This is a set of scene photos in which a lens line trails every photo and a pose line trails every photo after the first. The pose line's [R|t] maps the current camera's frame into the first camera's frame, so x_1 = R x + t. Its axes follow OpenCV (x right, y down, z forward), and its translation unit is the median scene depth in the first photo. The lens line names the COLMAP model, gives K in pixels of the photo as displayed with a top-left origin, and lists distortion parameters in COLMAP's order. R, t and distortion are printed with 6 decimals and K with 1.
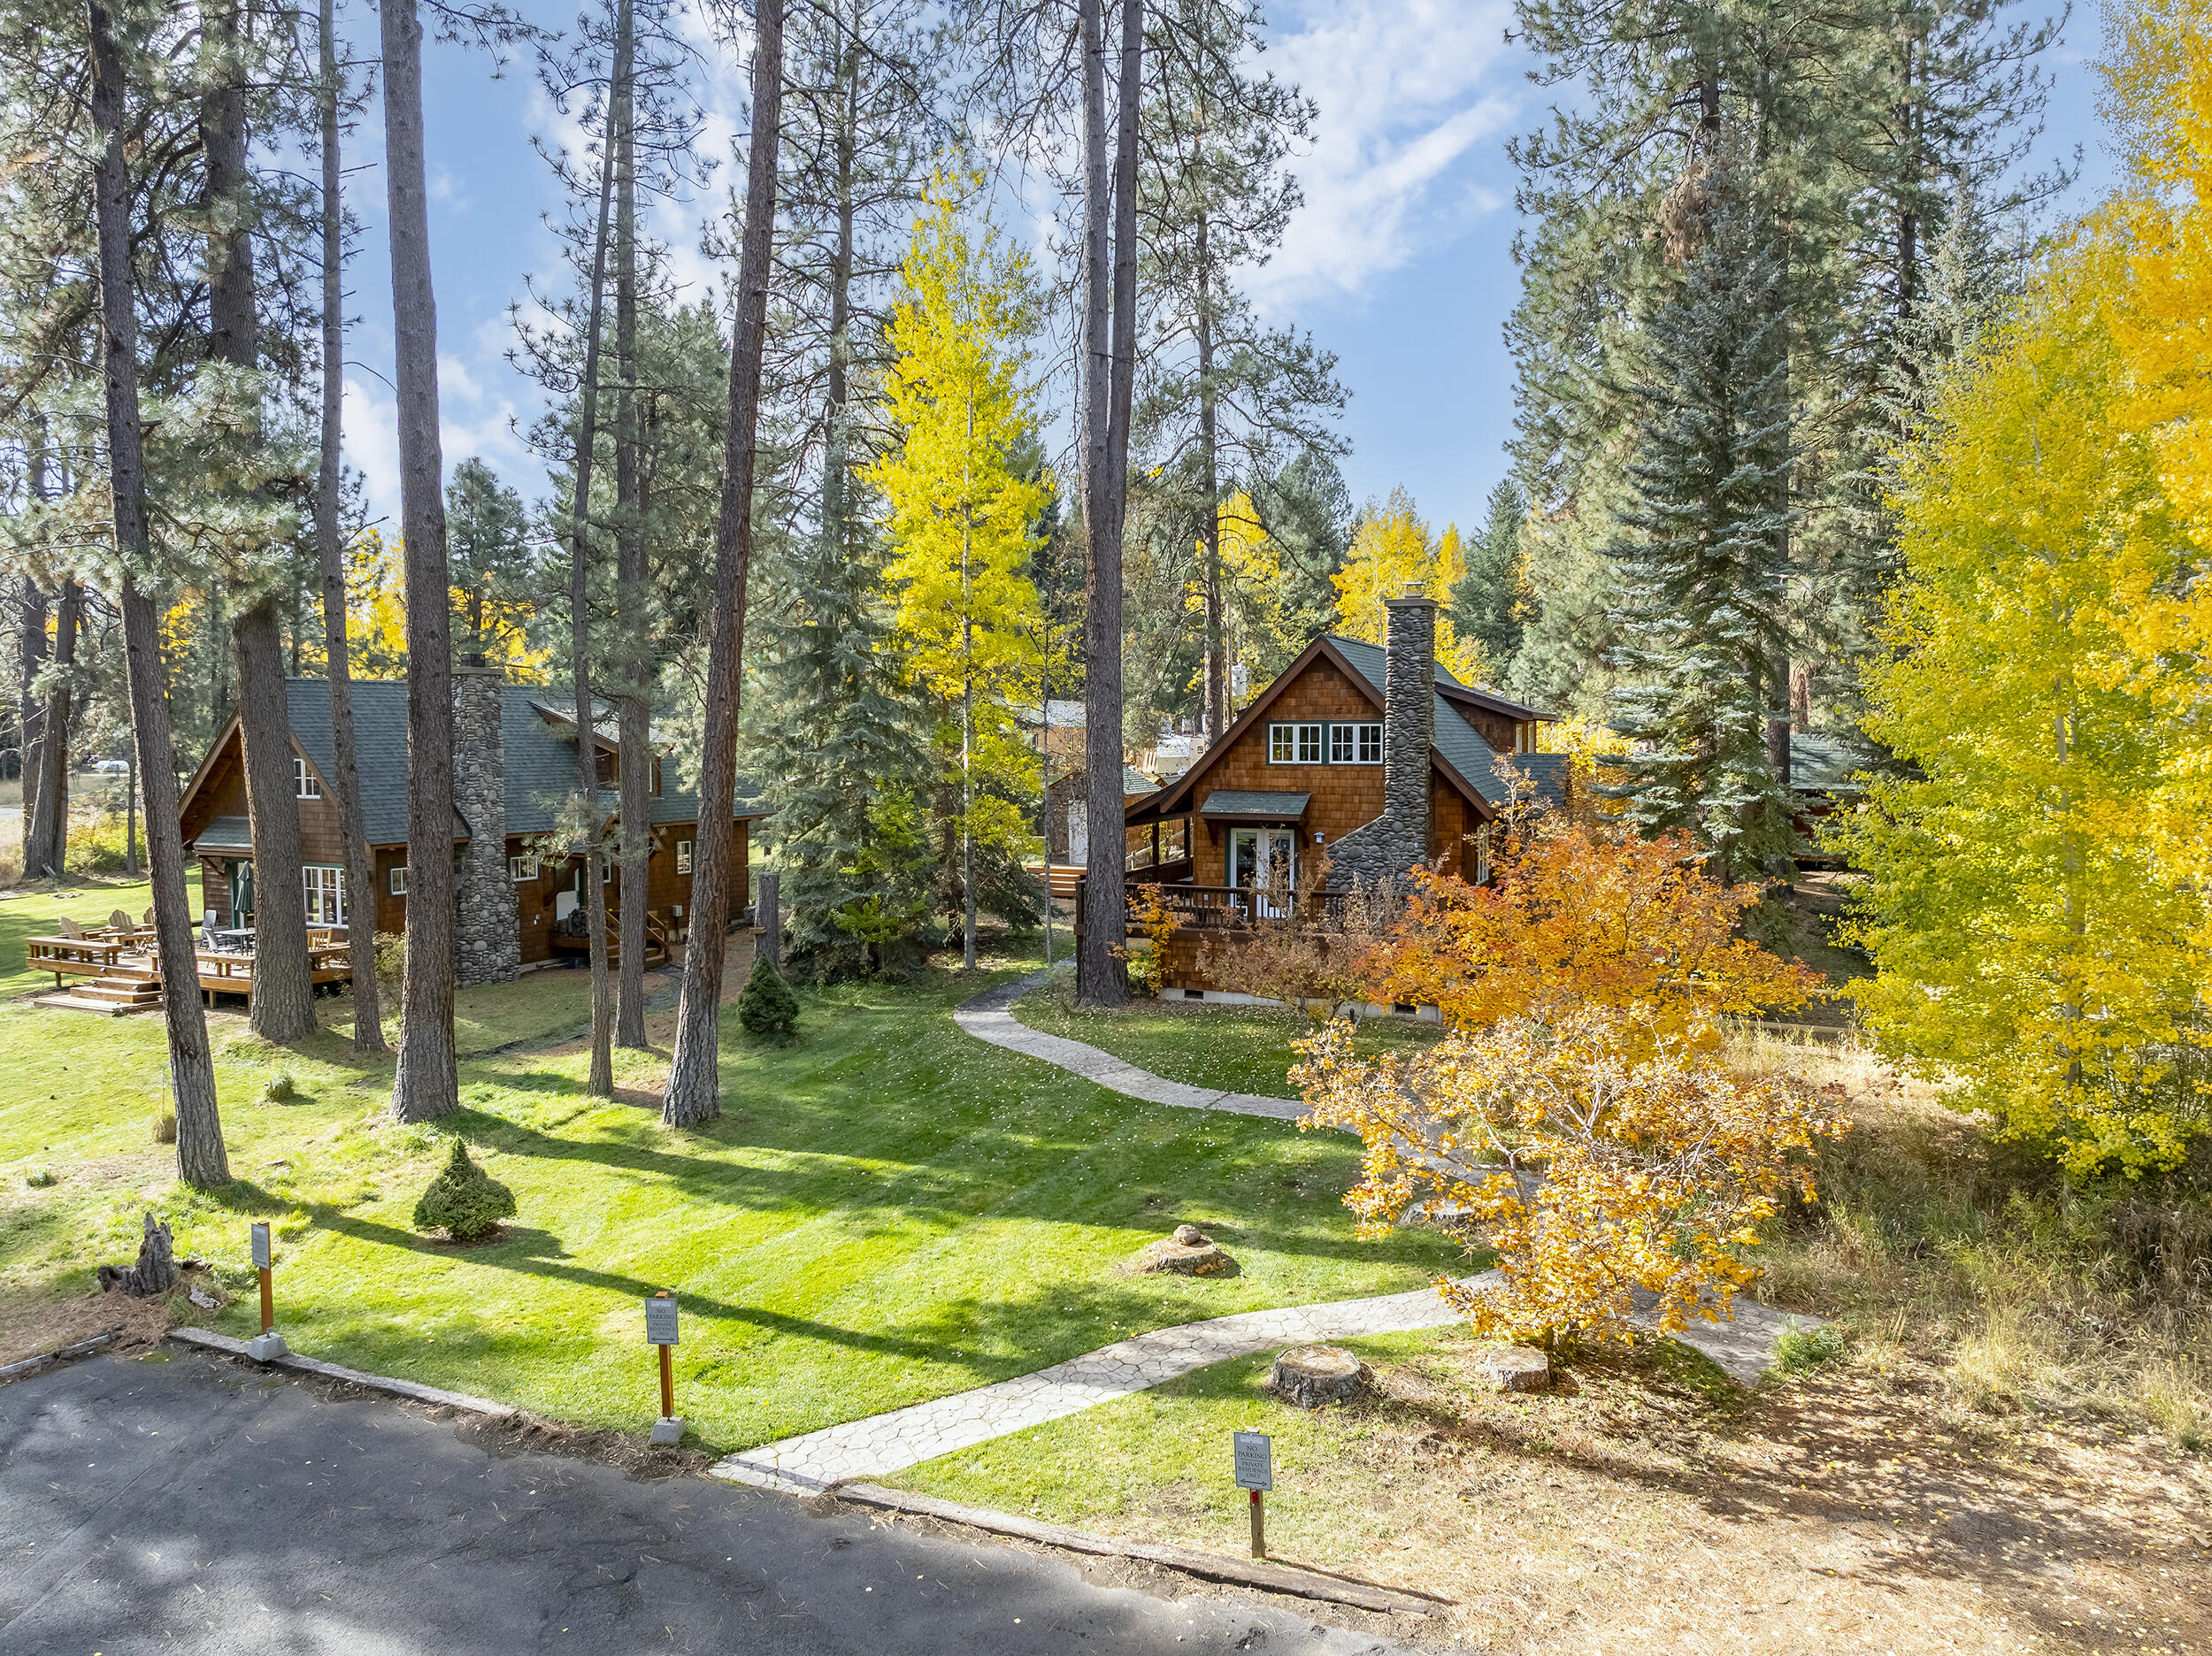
lens RADIAL K [[1556.3, 0, 1111.8], [0, 1556.3, 818.4], [0, 0, 1]] dist [-0.046524, 0.032480]
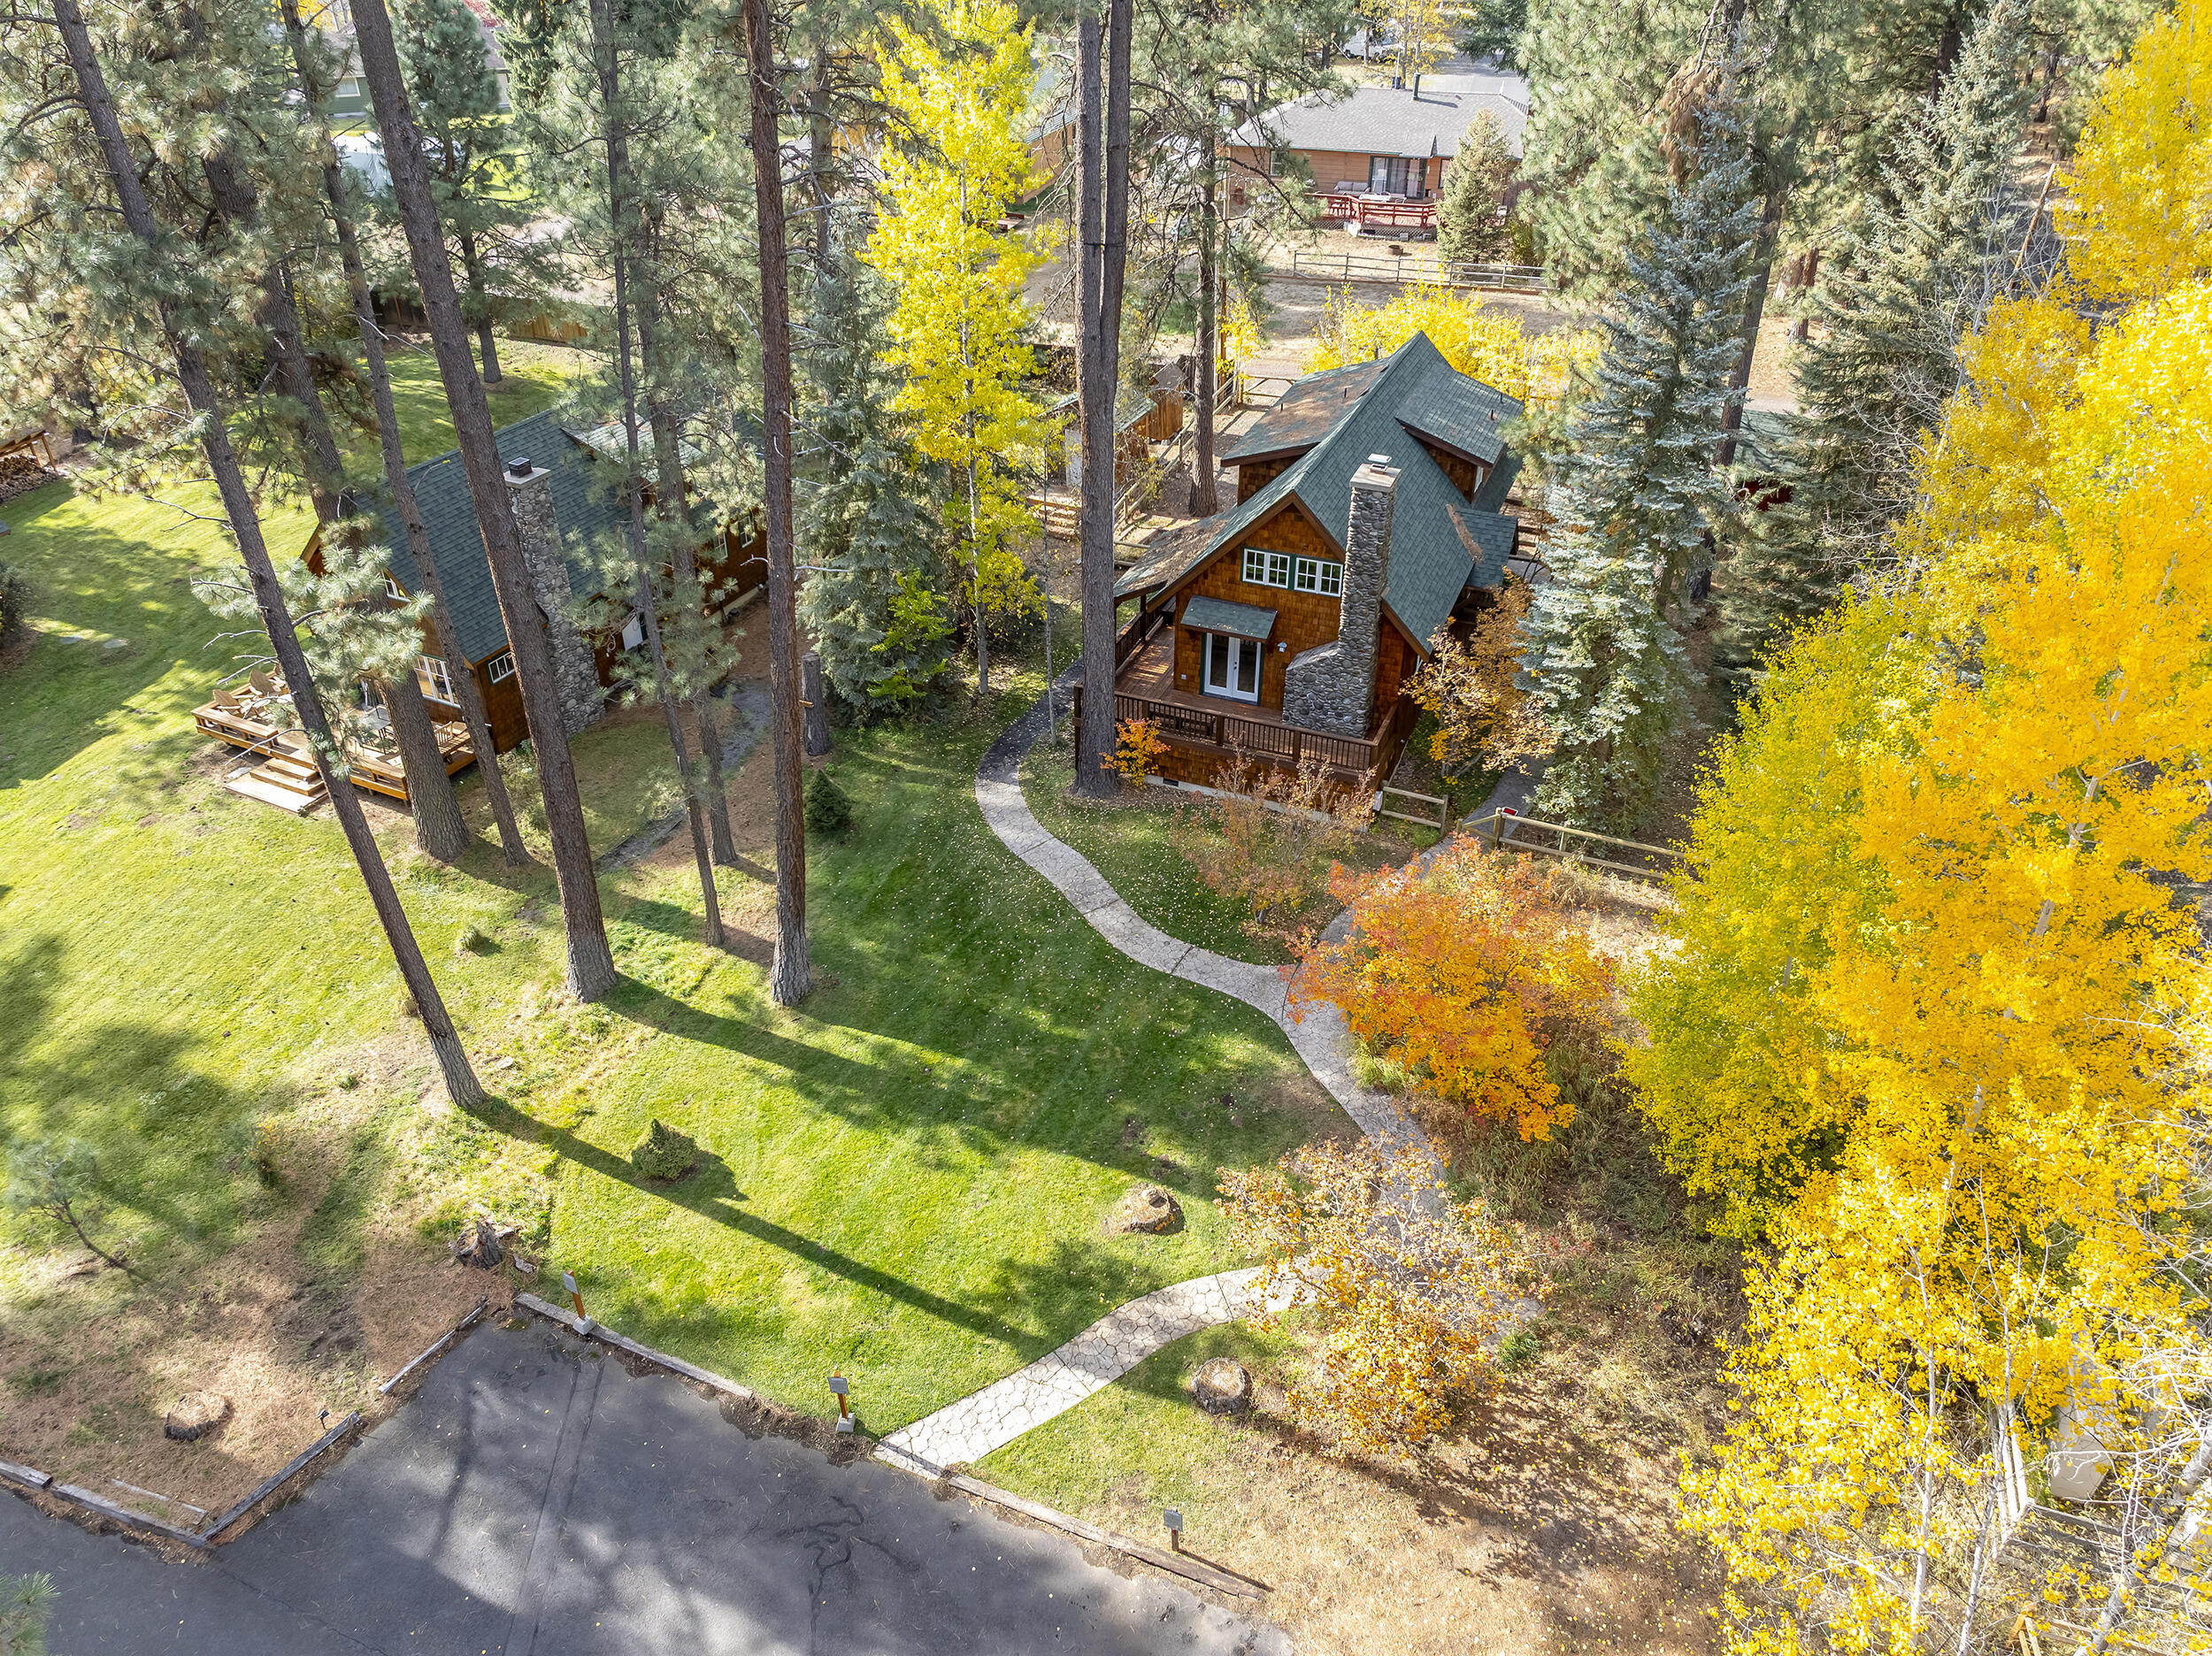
lens RADIAL K [[1556.3, 0, 1111.8], [0, 1556.3, 818.4], [0, 0, 1]] dist [-0.046524, 0.032480]
pose [[0.999995, 0.002691, 0.001687, 0.006580], [-0.003175, 0.864268, 0.503022, -0.763383], [-0.000104, -0.503025, 0.864272, -0.120360]]
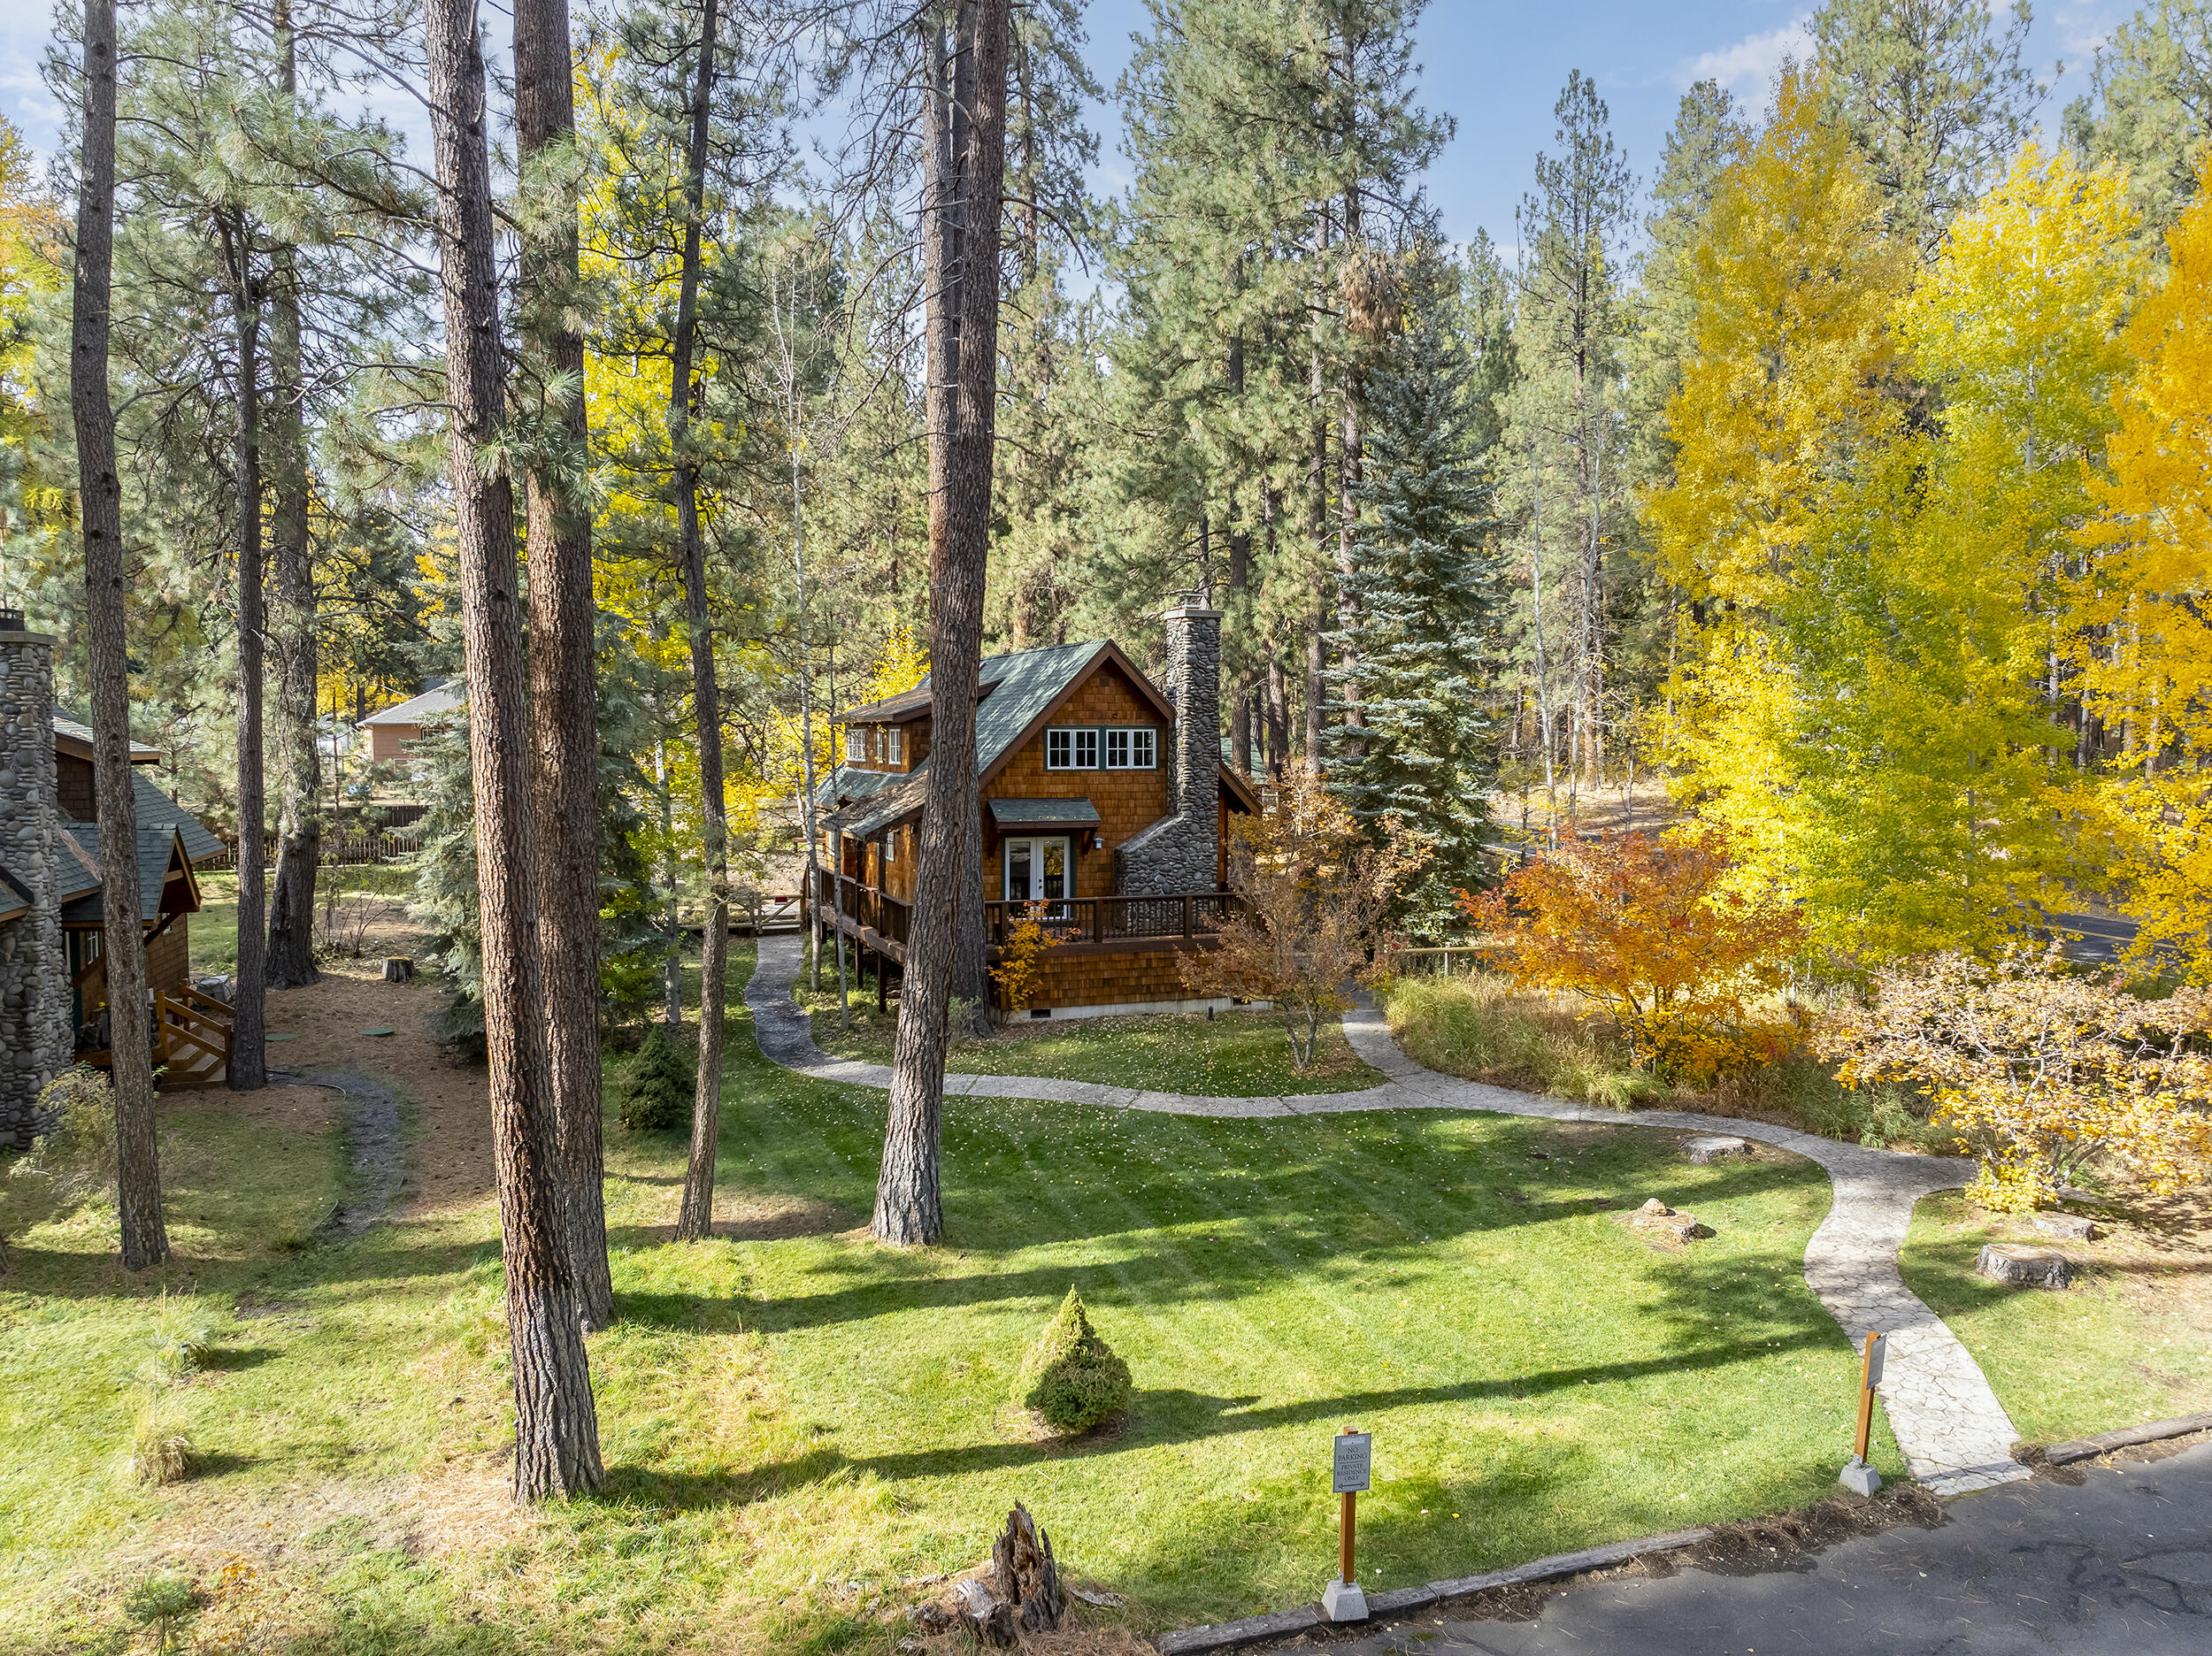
lens RADIAL K [[1556.3, 0, 1111.8], [0, 1556.3, 818.4], [0, 0, 1]] dist [-0.046524, 0.032480]
pose [[0.729865, -0.035081, 0.682691, -0.892340], [0.034890, 0.999292, 0.014049, -0.028427], [-0.682701, 0.013565, 0.730572, 0.436245]]
